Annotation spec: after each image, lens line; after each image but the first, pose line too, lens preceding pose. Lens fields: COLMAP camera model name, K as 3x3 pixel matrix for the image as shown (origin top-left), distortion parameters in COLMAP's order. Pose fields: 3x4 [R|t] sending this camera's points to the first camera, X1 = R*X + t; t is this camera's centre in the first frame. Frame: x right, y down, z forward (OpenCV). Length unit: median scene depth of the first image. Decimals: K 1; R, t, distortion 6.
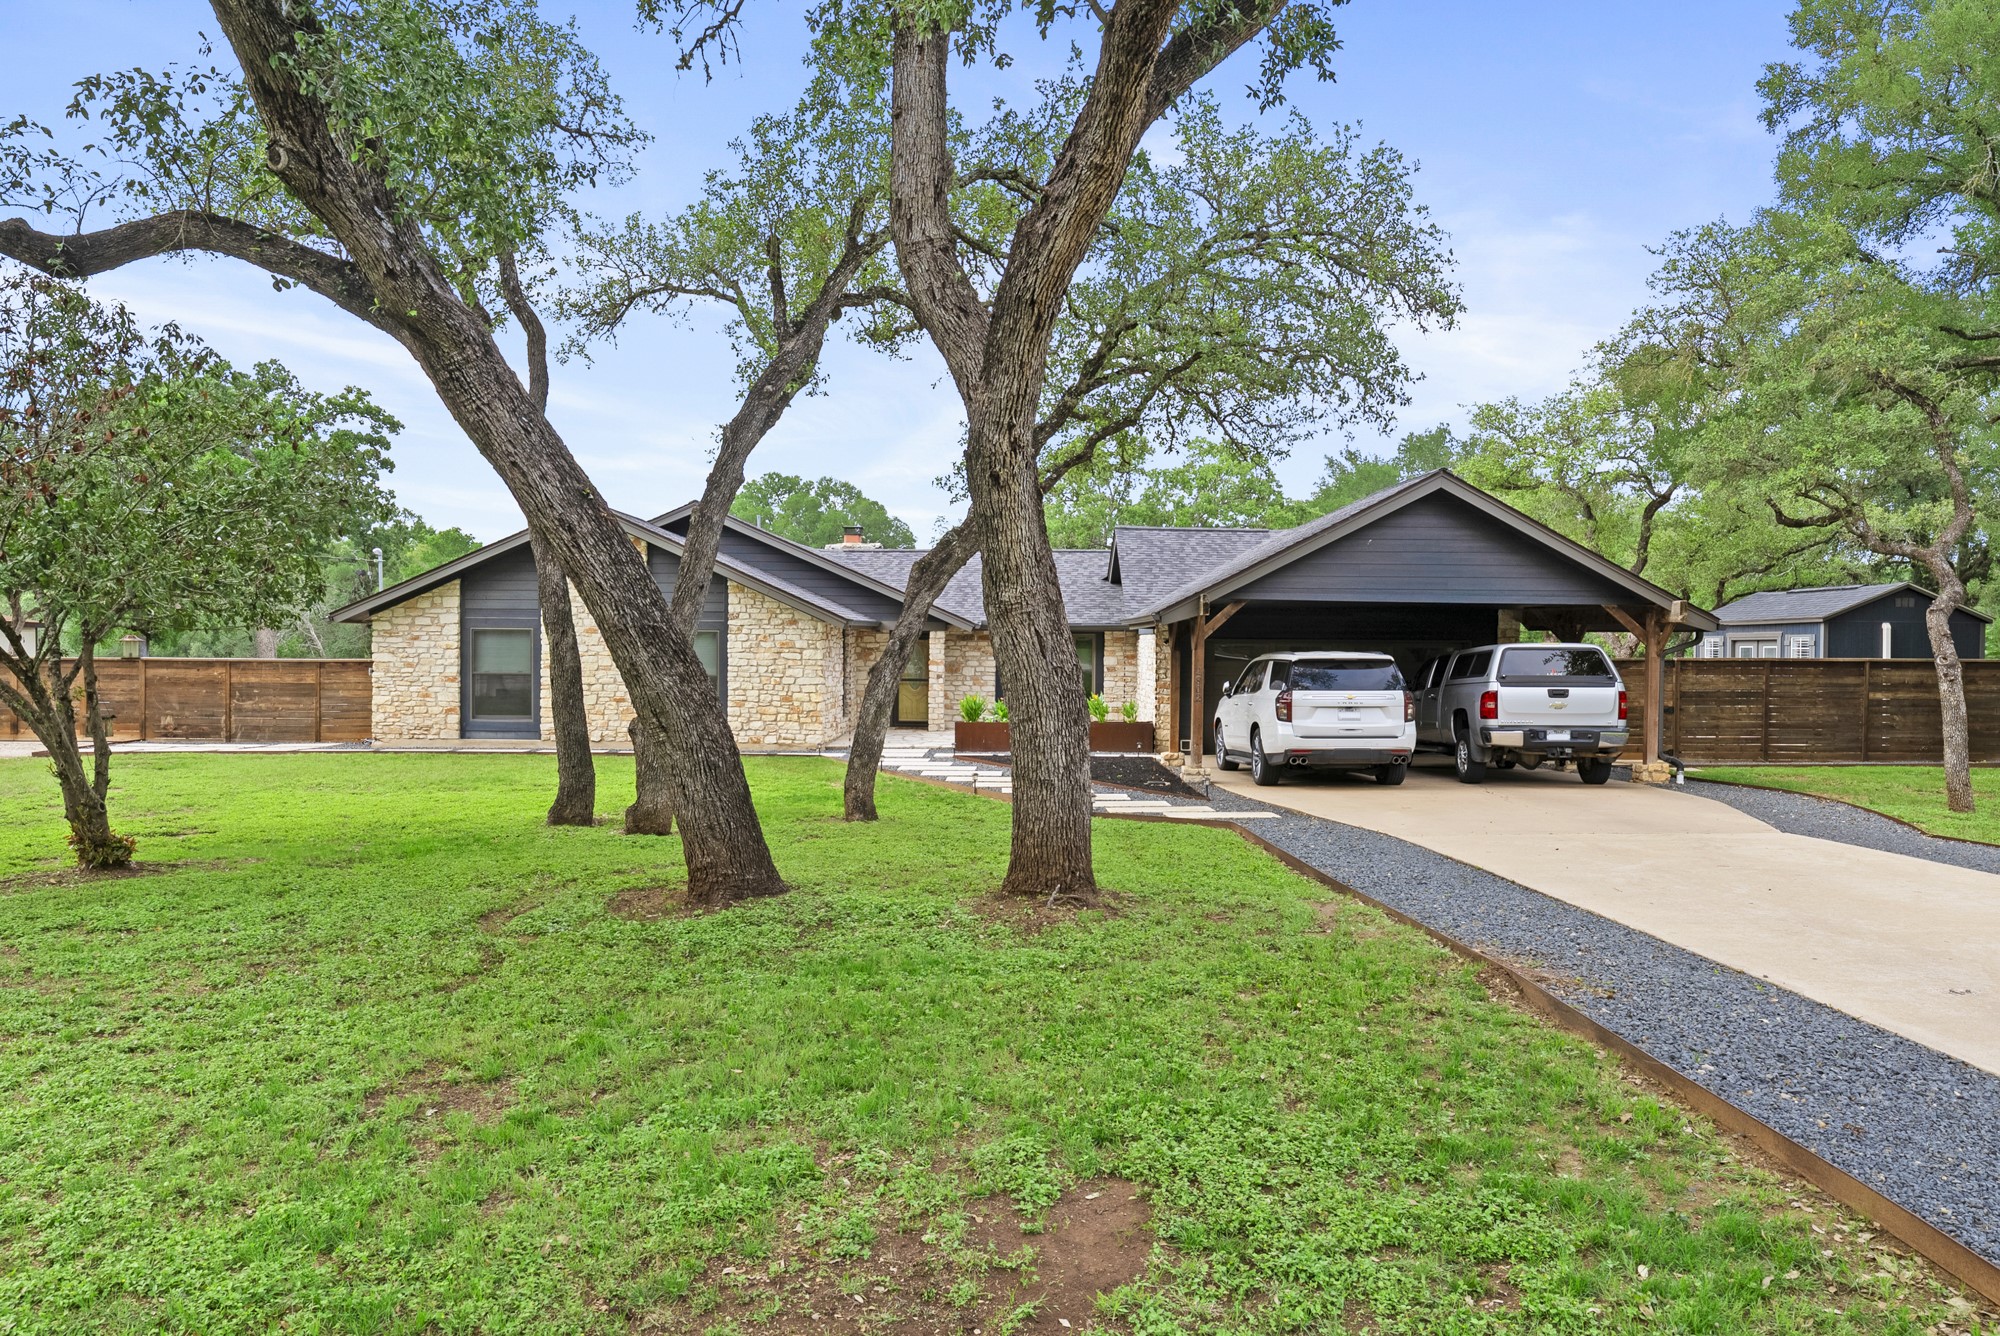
lens RADIAL K [[1345.6, 0, 996.6], [0, 1345.6, 664.2], [0, 0, 1]] dist [0.001339, 0.012668]
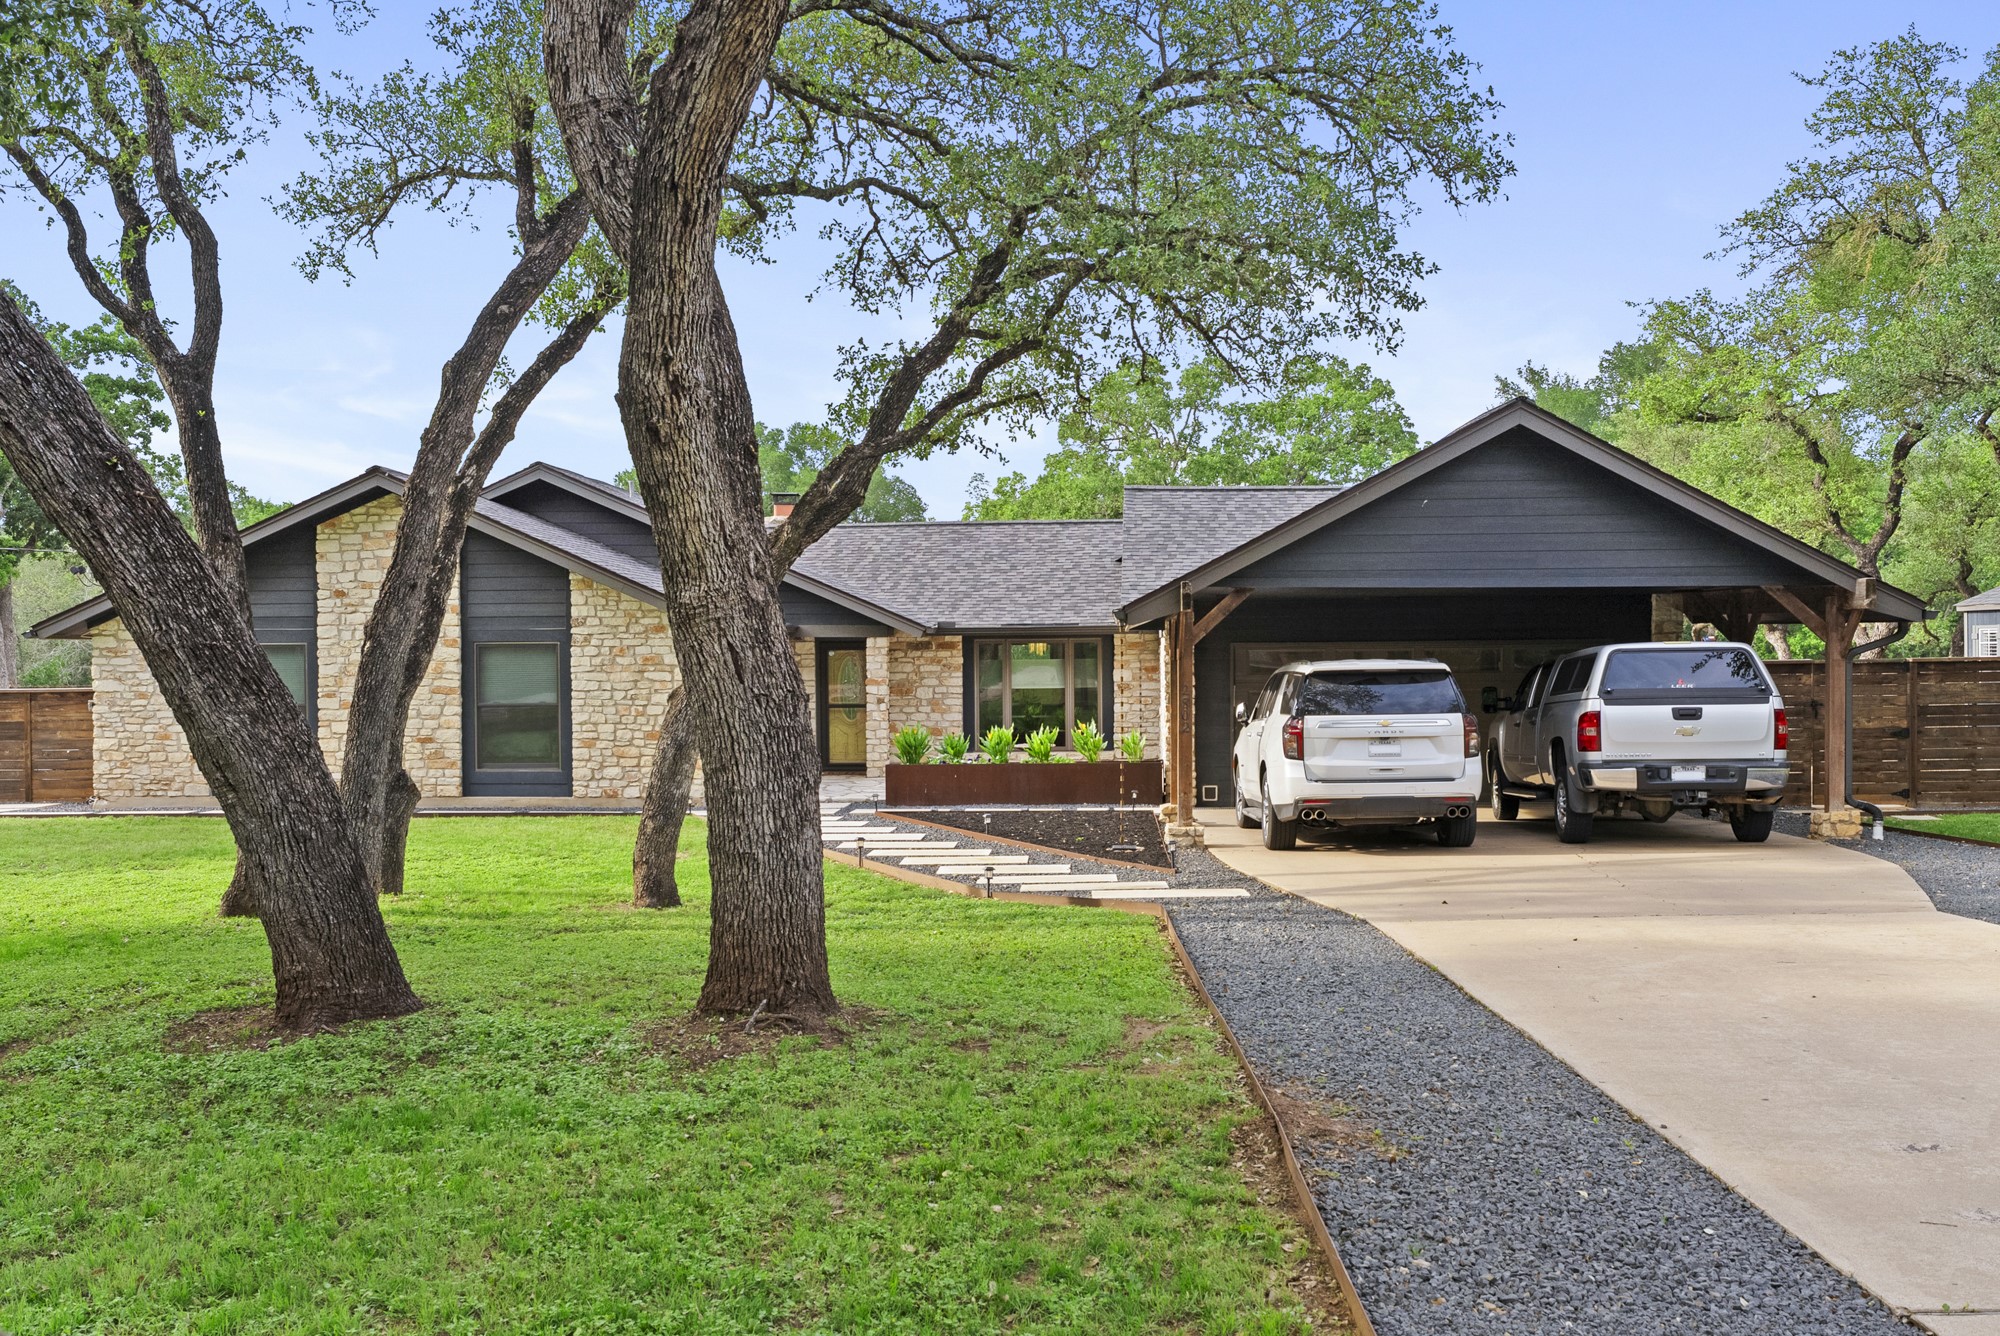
lens RADIAL K [[1877.4, 0, 1000.8], [0, 1877.4, 670.4], [0, 0, 1]] dist [0.005673, 0.000000]
pose [[0.998755, -0.015449, -0.047441, 0.109091], [0.015248, 0.999873, -0.004586, -0.001993], [0.047506, 0.003857, 0.998863, 0.005599]]
